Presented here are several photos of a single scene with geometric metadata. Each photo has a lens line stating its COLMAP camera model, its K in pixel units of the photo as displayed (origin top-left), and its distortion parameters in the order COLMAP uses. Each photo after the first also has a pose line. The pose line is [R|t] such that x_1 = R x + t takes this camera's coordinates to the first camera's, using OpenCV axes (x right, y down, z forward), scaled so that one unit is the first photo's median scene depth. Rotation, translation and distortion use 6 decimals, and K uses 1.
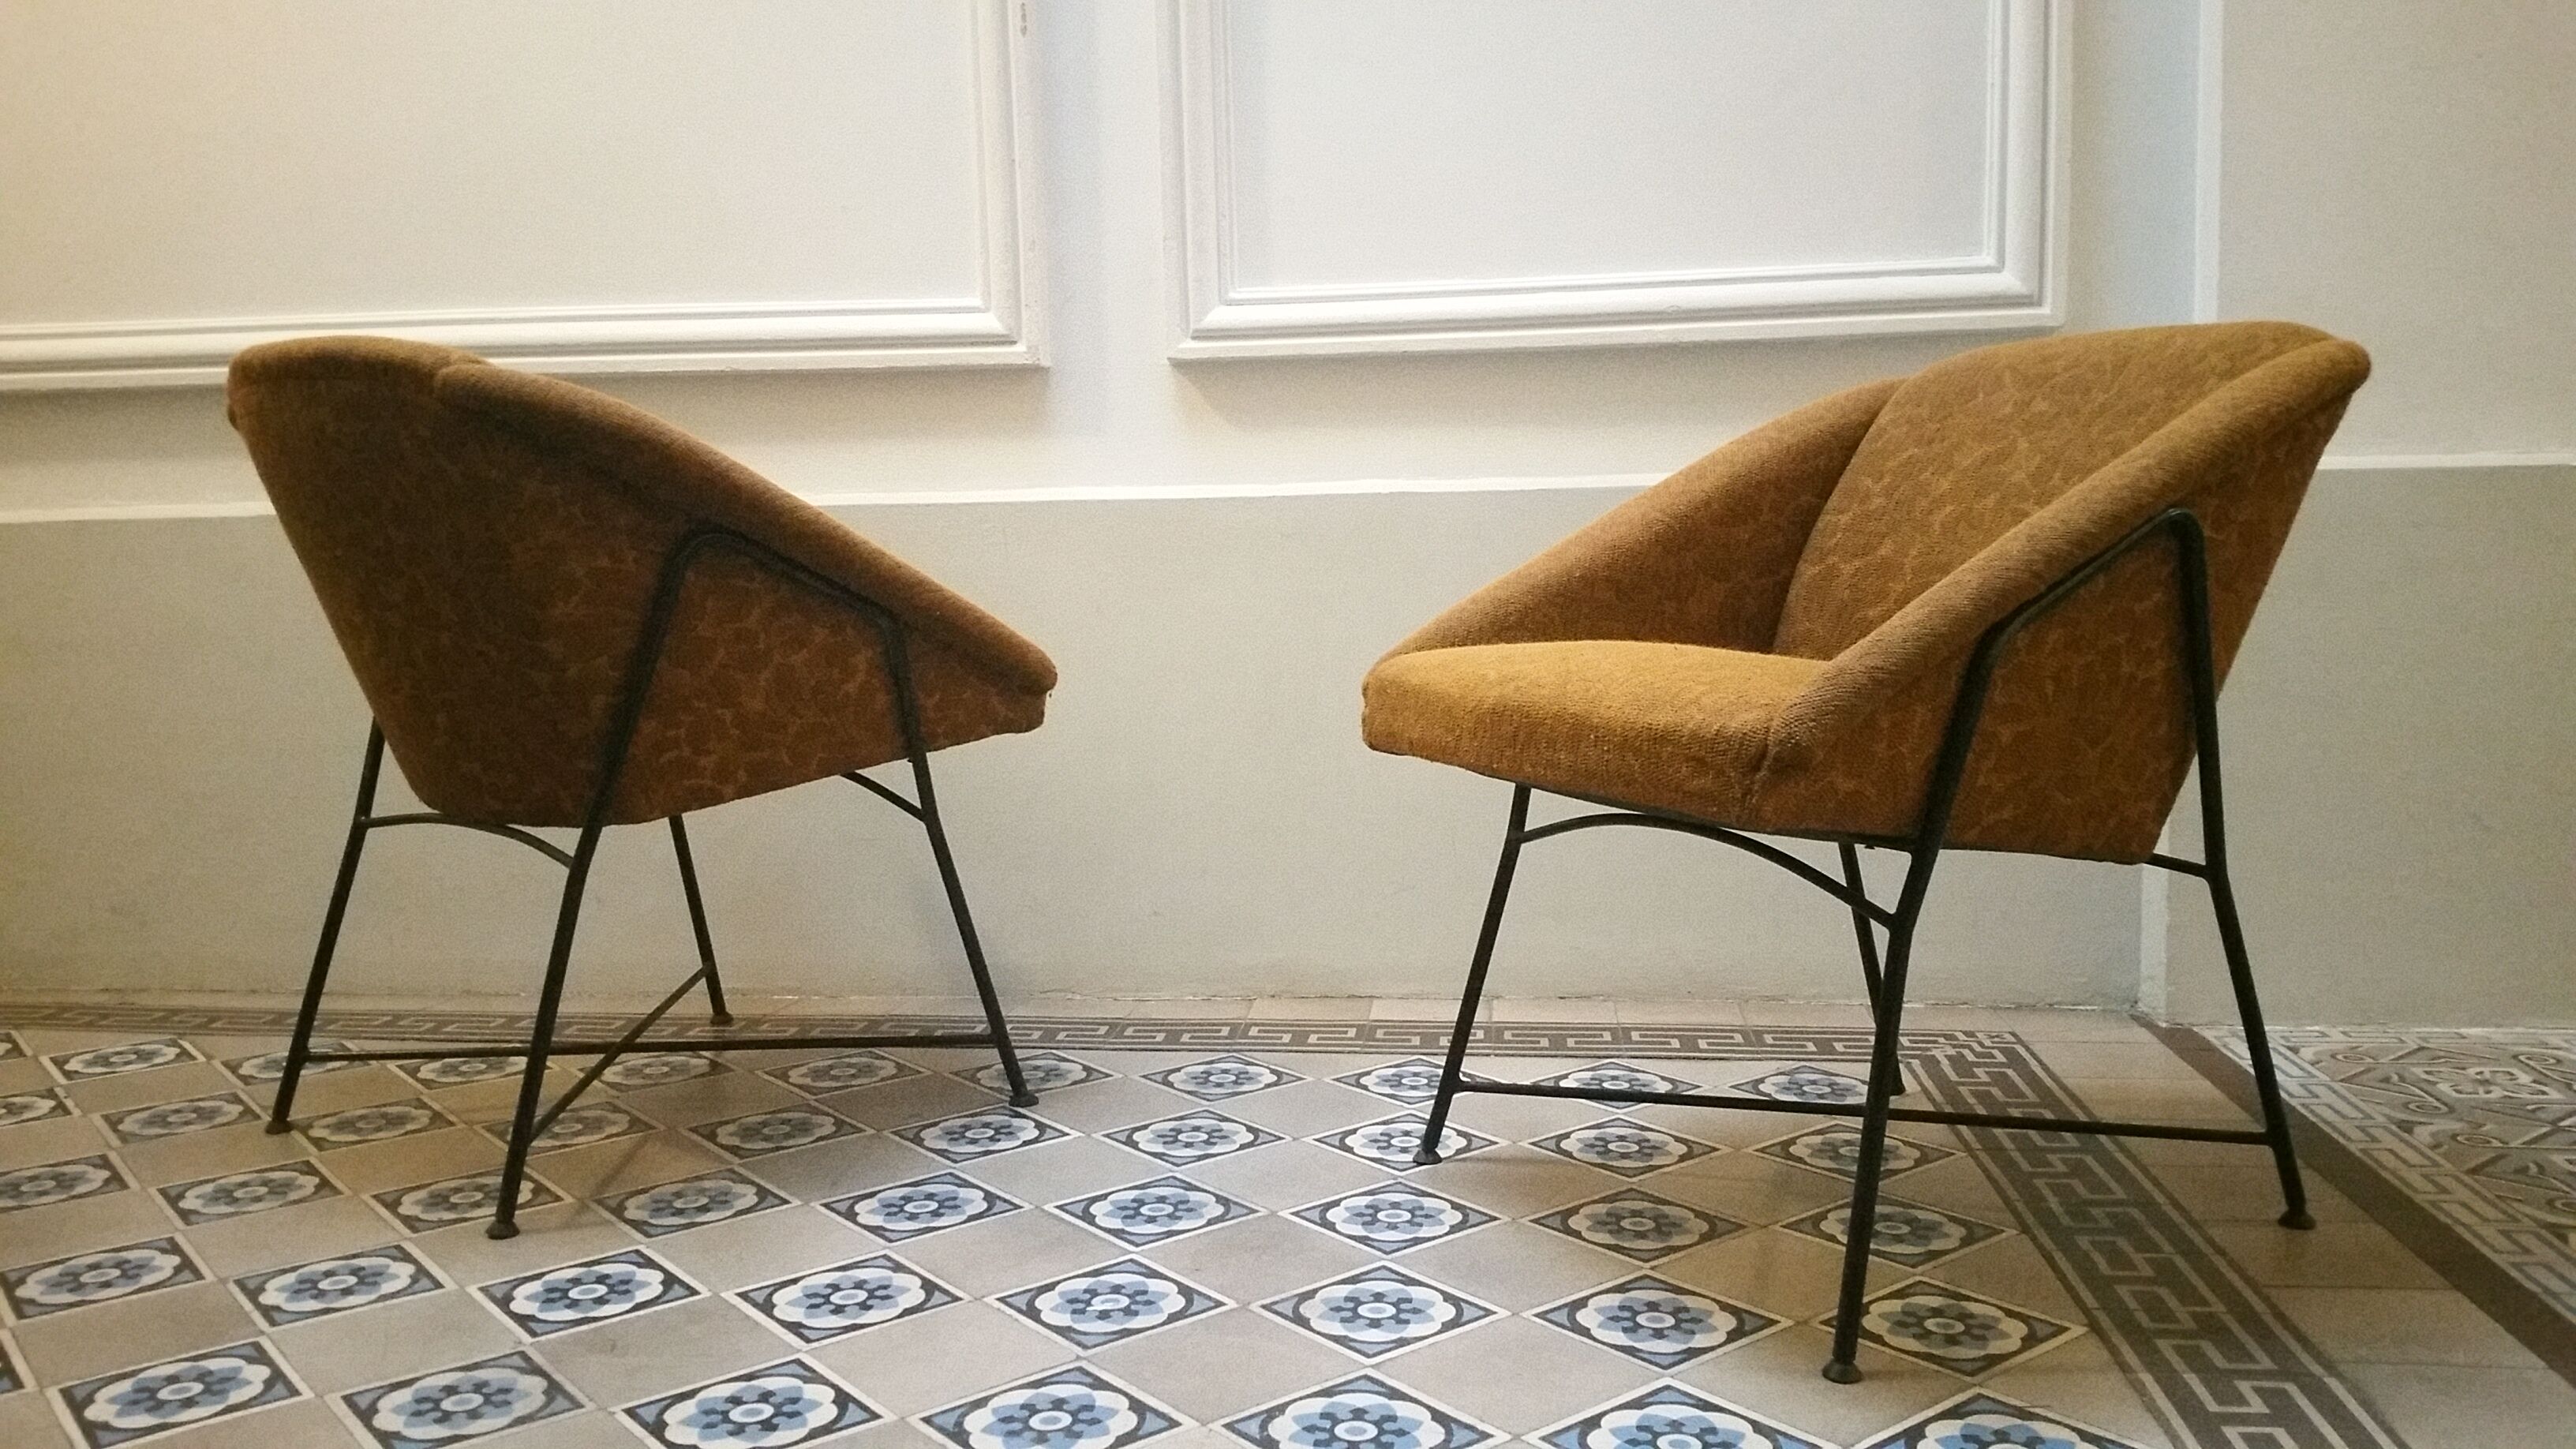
lens RADIAL K [[2100.8, 0, 1288.0], [0, 2100.8, 724.5], [0, 0, 1]] dist [0.035679, -0.082924]
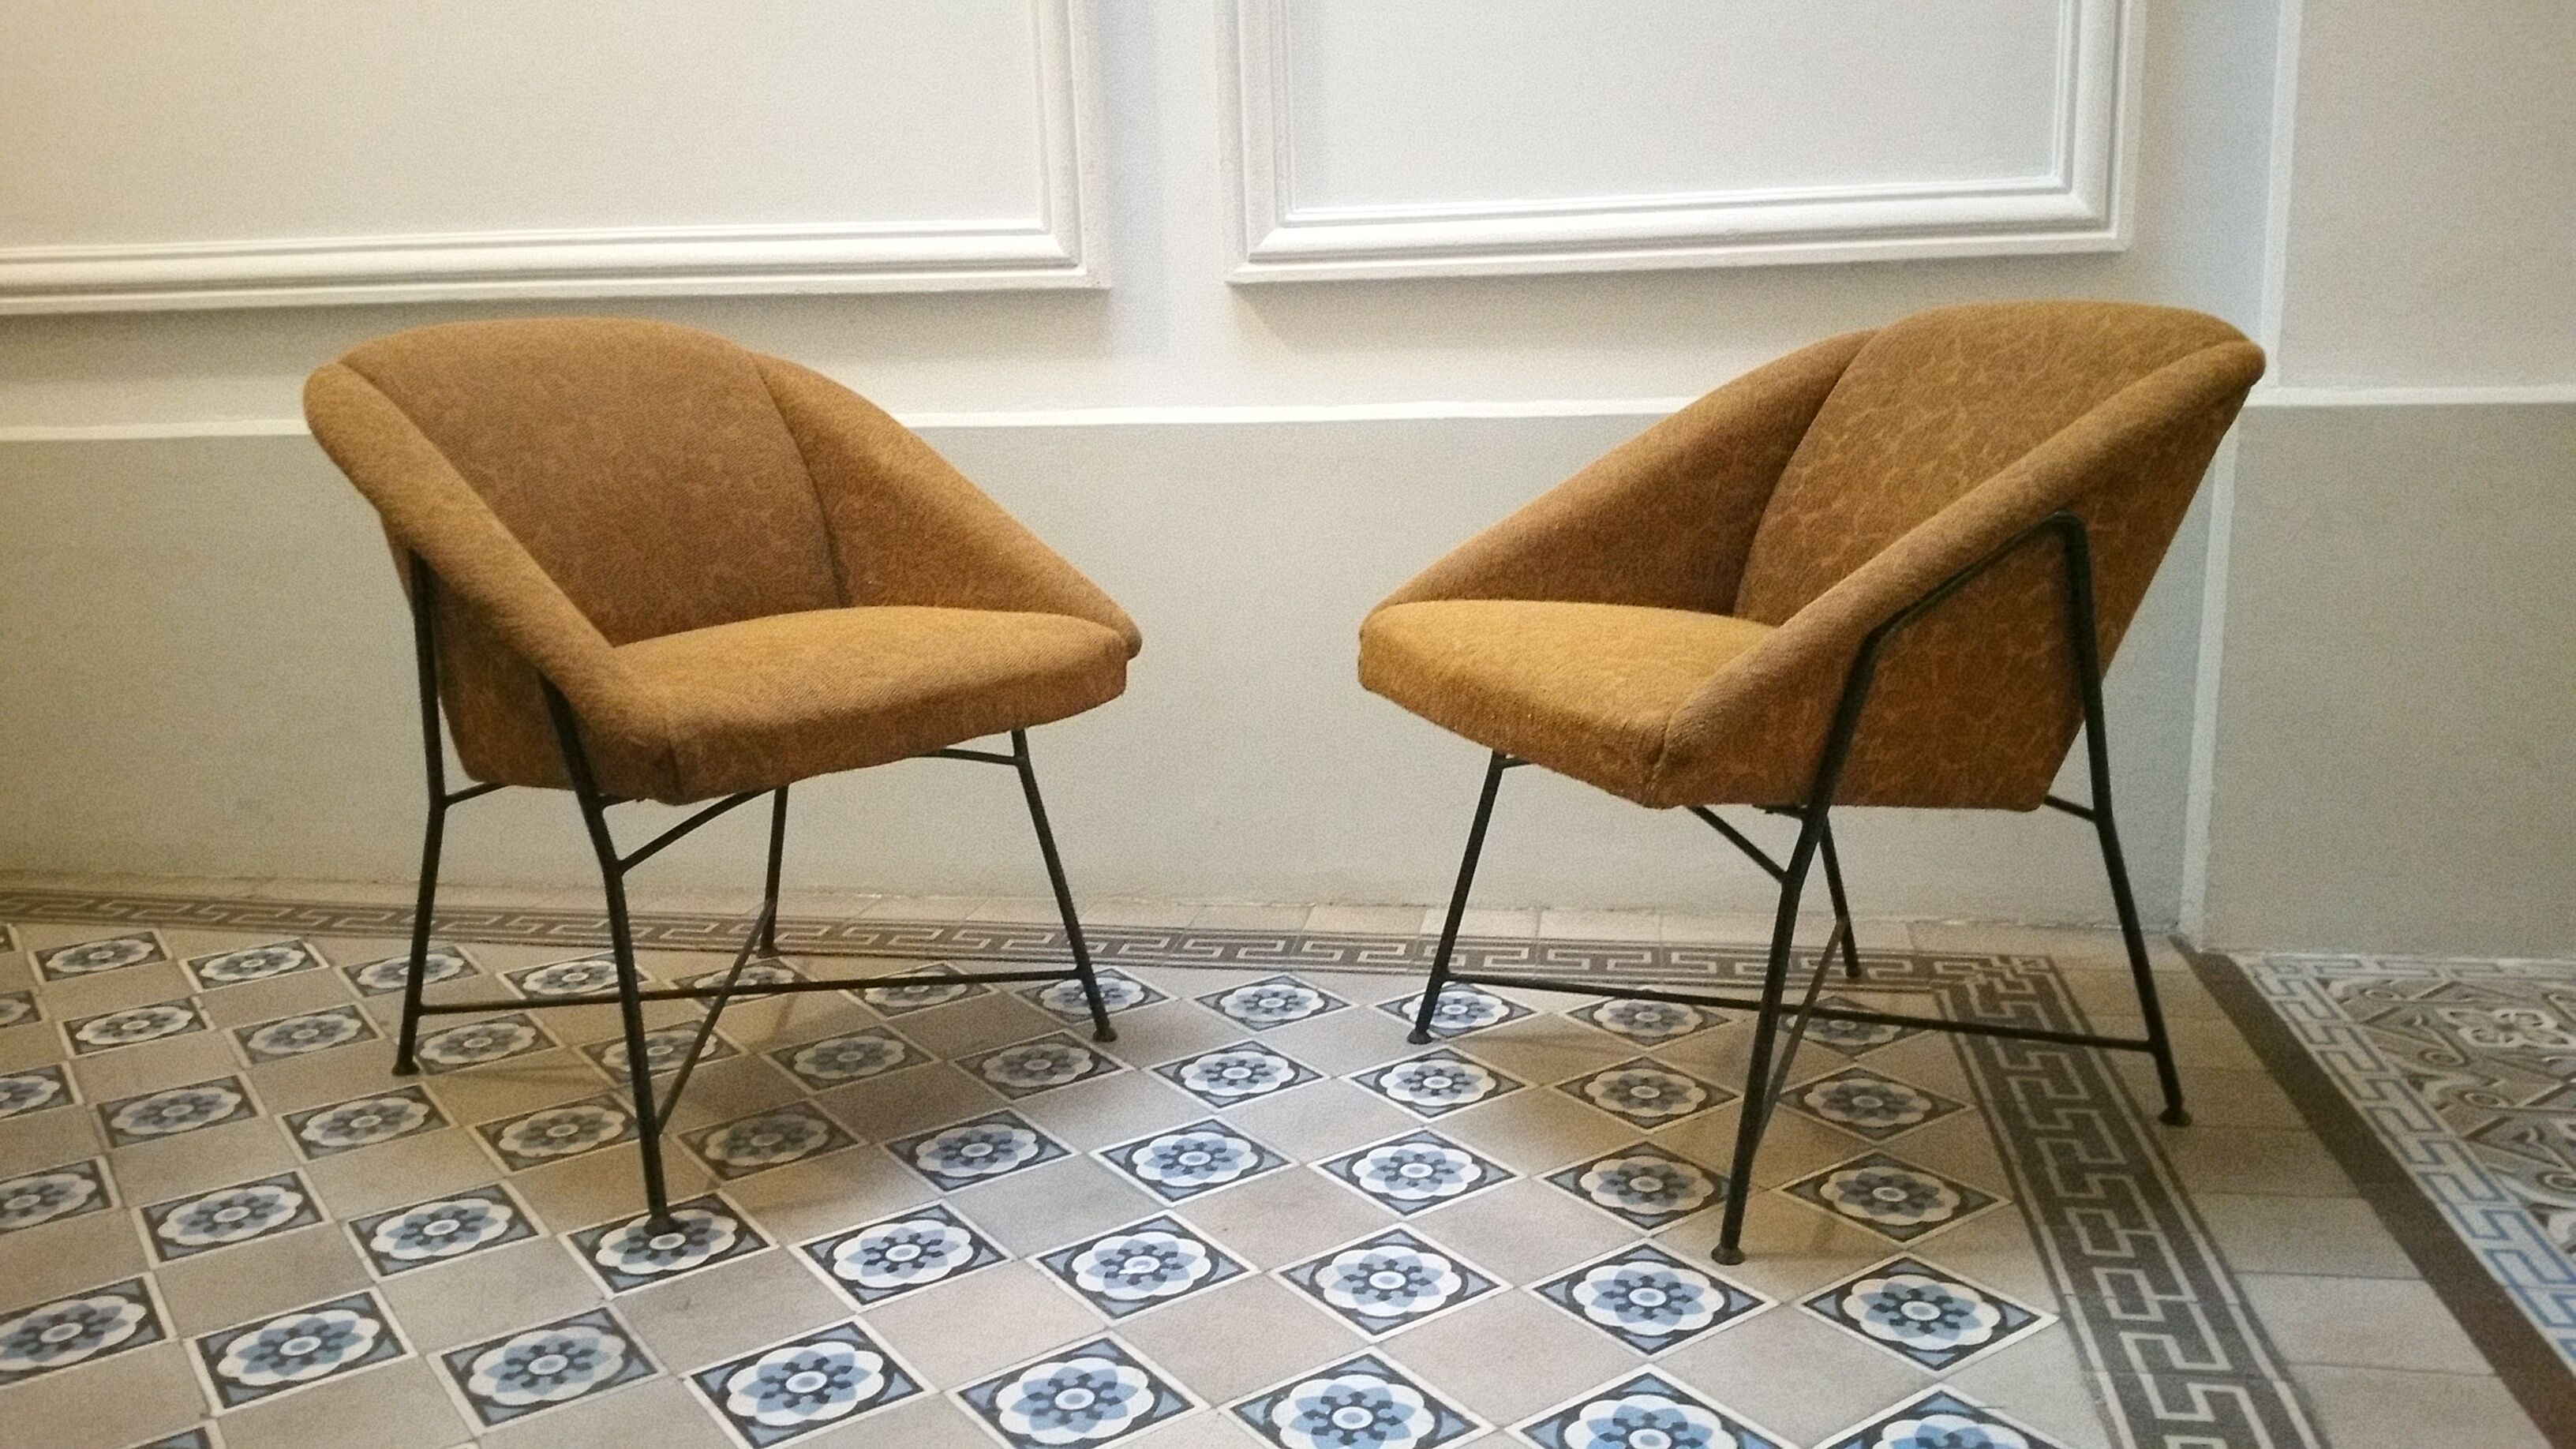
lens RADIAL K [[2102.0, 0, 1301.5], [0, 2102.0, 715.8], [0, 0, 1]] dist [0.055039, -0.126247]
pose [[0.998528, 0.004802, -0.054028, 0.053107], [0.001287, 0.993695, 0.112114, -0.123304], [0.054225, -0.112018, 0.992226, -0.034623]]
